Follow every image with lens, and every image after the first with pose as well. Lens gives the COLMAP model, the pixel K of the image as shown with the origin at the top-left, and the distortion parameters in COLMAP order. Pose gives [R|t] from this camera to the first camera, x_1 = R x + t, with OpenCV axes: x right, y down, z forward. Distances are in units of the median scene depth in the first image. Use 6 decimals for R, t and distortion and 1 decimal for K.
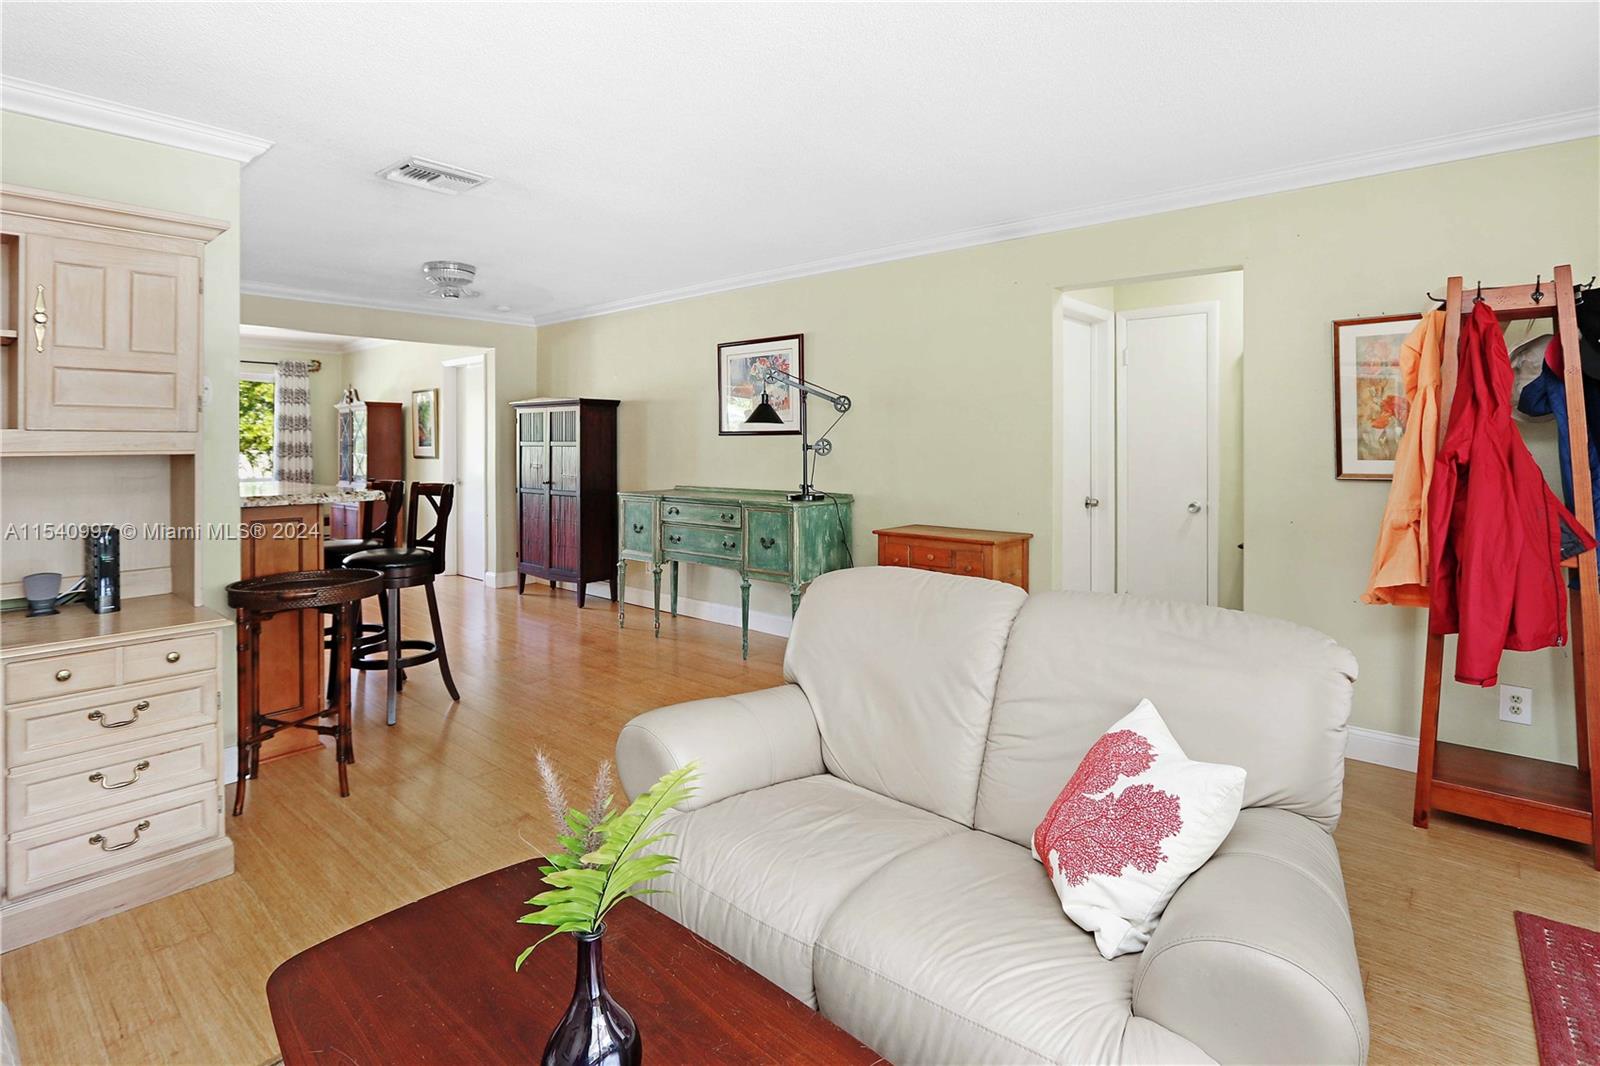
lens RADIAL K [[793.9, 0, 810.6], [0, 793.9, 421.9], [0, 0, 1]] dist [0.000369, 0.000206]
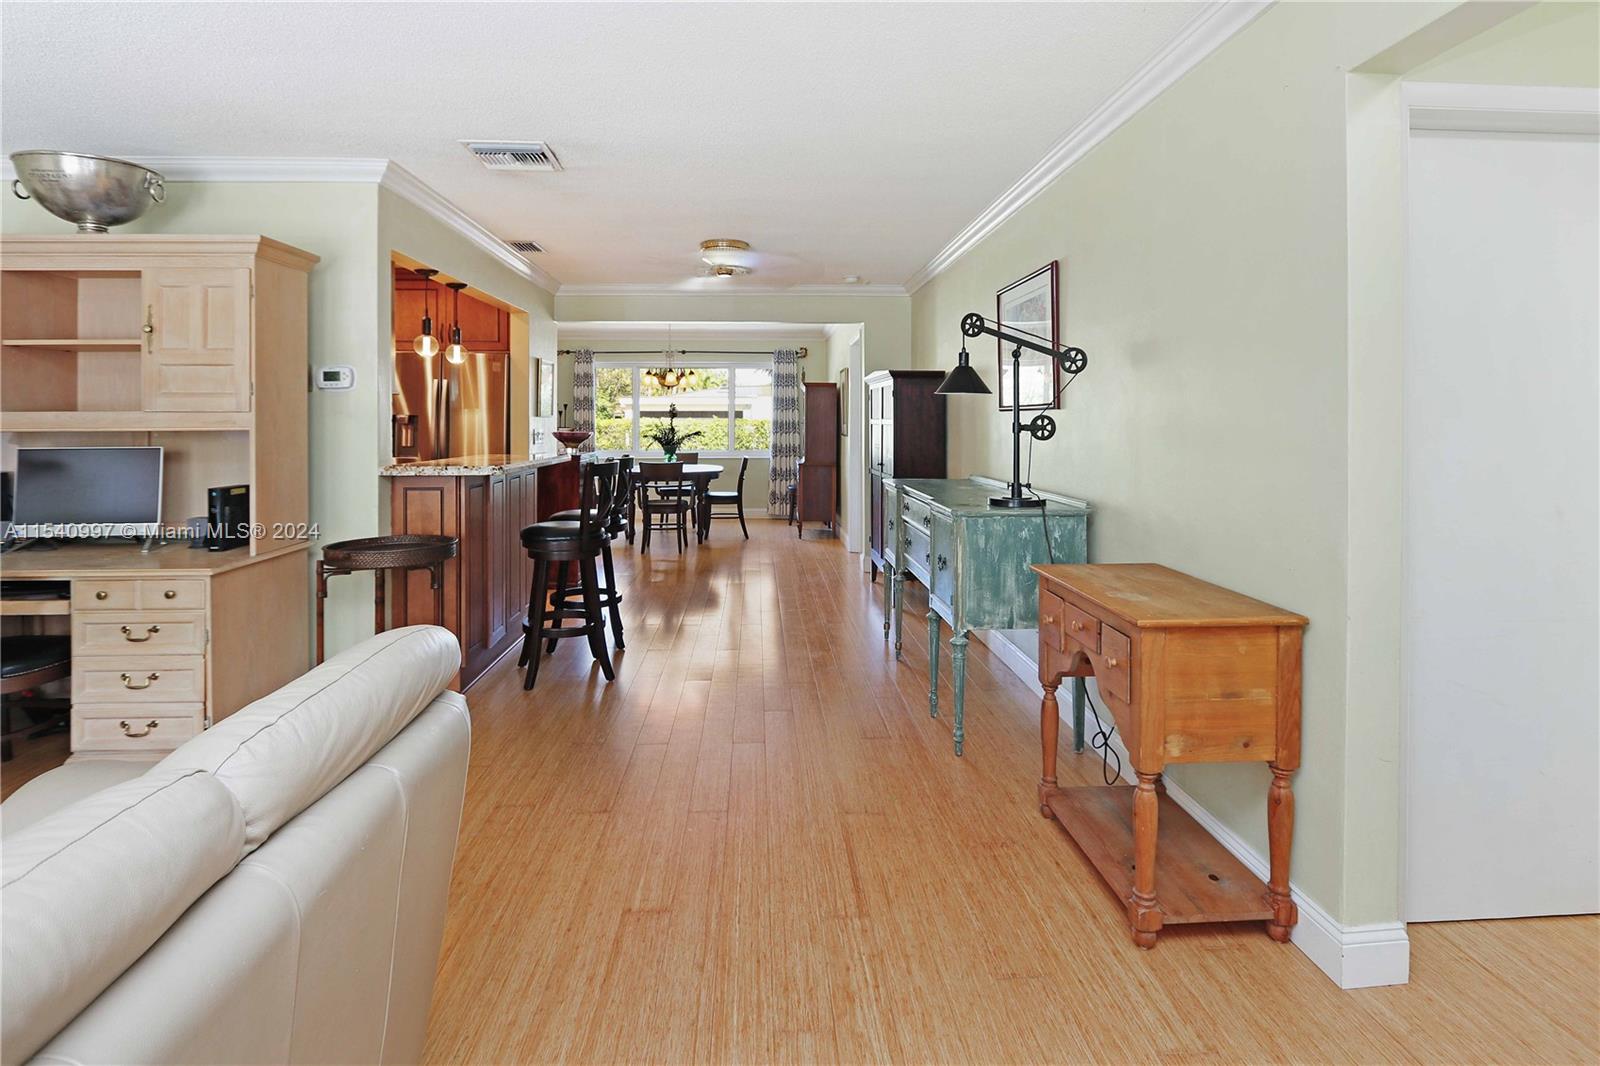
lens RADIAL K [[793.9, 0, 810.6], [0, 793.9, 421.9], [0, 0, 1]] dist [0.000369, 0.000206]
pose [[0.687401, 0.001114, -0.726278, 0.375128], [0.019137, 0.999624, 0.019646, 0.010602], [0.726026, -0.027404, 0.687121, 0.423318]]
